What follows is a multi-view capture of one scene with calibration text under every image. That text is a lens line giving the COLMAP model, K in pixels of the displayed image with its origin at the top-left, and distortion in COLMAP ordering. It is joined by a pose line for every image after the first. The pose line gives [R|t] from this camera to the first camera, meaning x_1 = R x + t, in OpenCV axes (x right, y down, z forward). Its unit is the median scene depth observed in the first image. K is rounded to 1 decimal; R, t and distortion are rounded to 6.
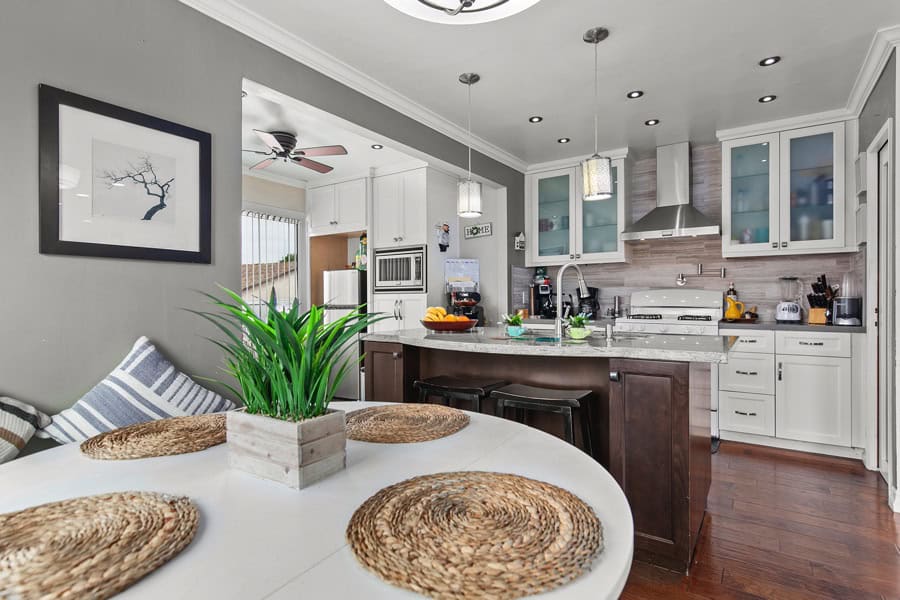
lens RADIAL K [[456.4, 0, 450.0], [0, 456.4, 300.0], [0, 0, 1]] dist [-0.003993, -0.000884]
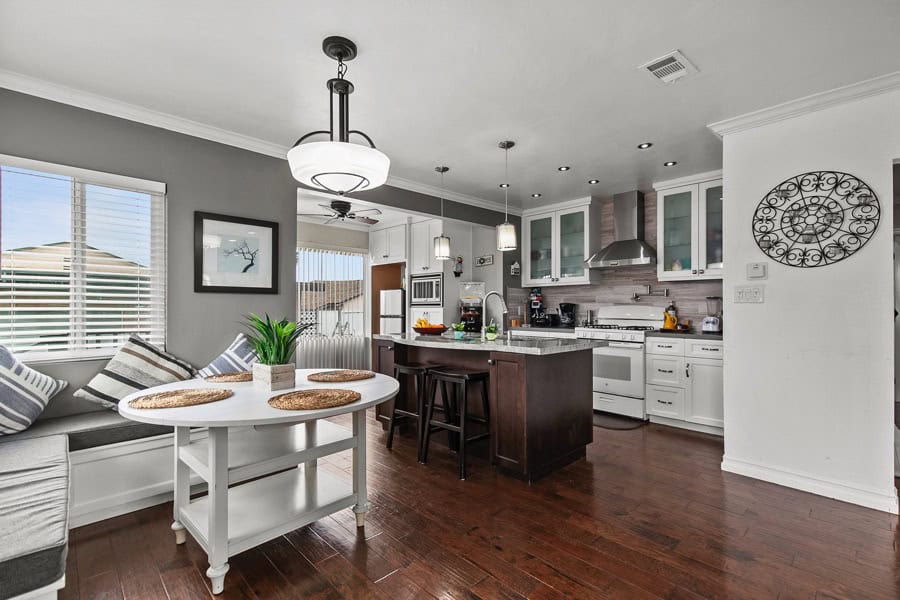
lens RADIAL K [[411.4, 0, 452.0], [0, 411.4, 304.6], [0, 0, 1]] dist [0.001950, 0.000151]
pose [[0.978354, 0.003315, -0.206909, 0.266635], [-0.005142, 0.999952, -0.008295, -0.014765], [0.206872, 0.009179, 0.978325, -0.249122]]
